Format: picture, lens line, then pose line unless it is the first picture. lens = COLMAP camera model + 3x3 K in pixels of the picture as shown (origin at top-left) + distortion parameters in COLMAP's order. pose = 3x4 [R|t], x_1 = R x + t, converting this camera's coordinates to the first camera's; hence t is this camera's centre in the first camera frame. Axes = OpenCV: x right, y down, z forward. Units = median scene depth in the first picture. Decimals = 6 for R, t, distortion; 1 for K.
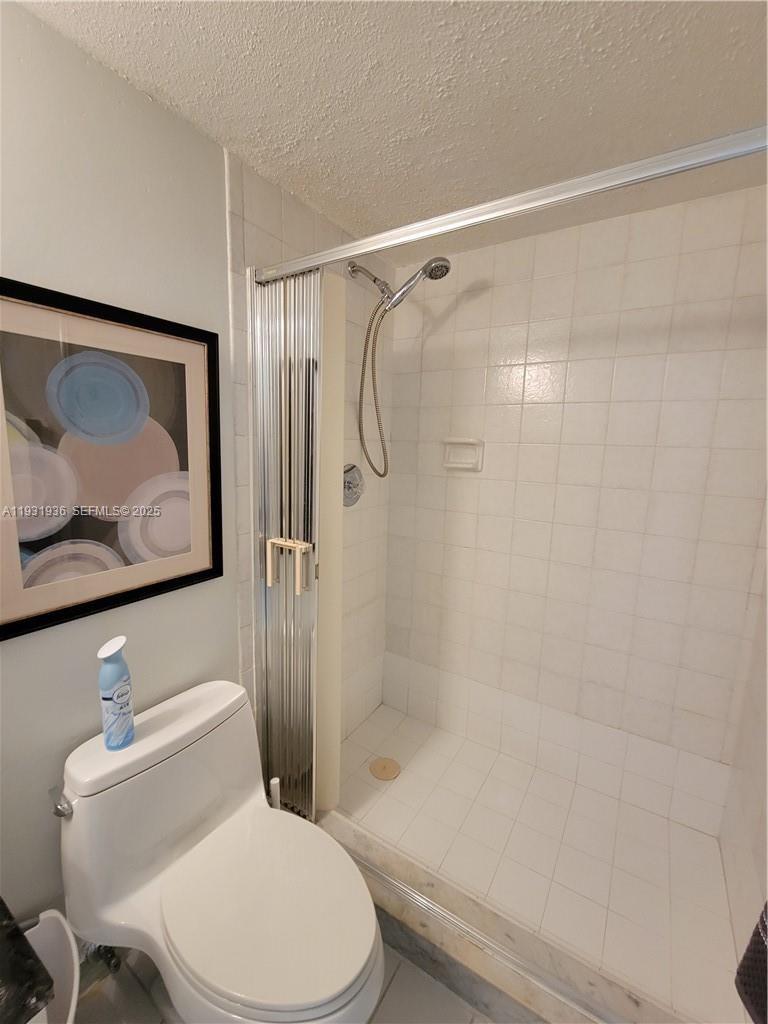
lens RADIAL K [[420.6, 0, 386.2], [0, 420.6, 509.6], [0, 0, 1]] dist [0.007476, -0.005417]
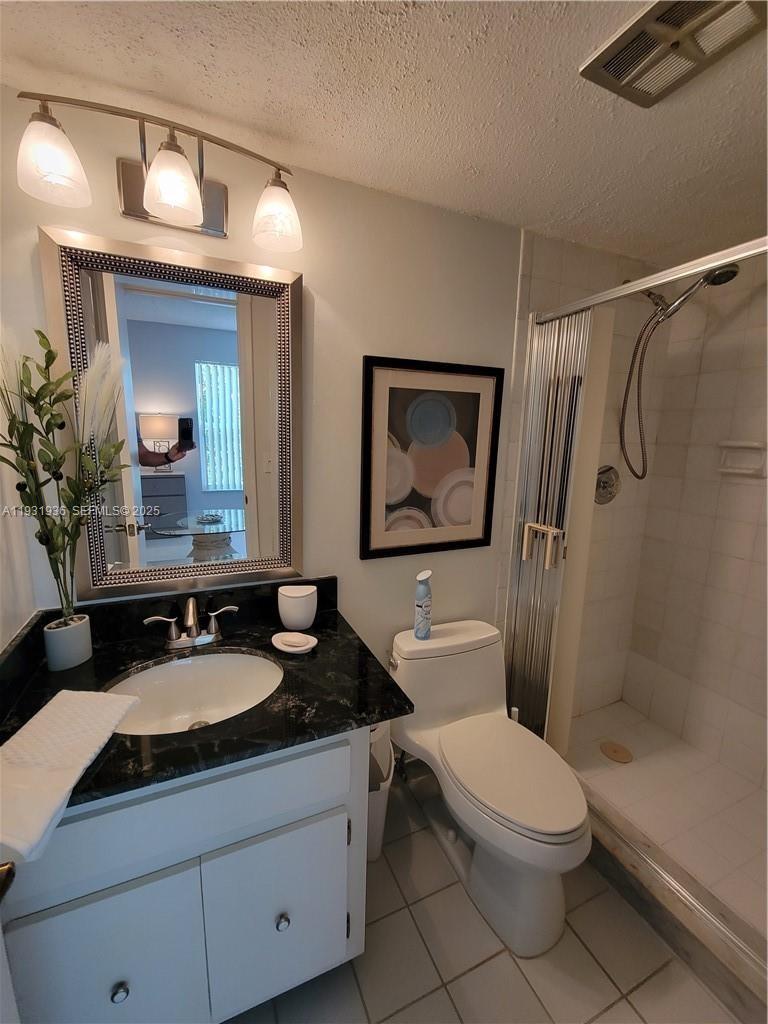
lens RADIAL K [[420.6, 0, 383.3], [0, 420.6, 505.2], [0, 0, 1]] dist [0.007476, -0.005417]
pose [[0.828817, 0.084465, -0.553108, 0.065597], [-0.085603, 0.996044, 0.023832, 0.025377], [0.552933, 0.027595, 0.832769, -0.324690]]
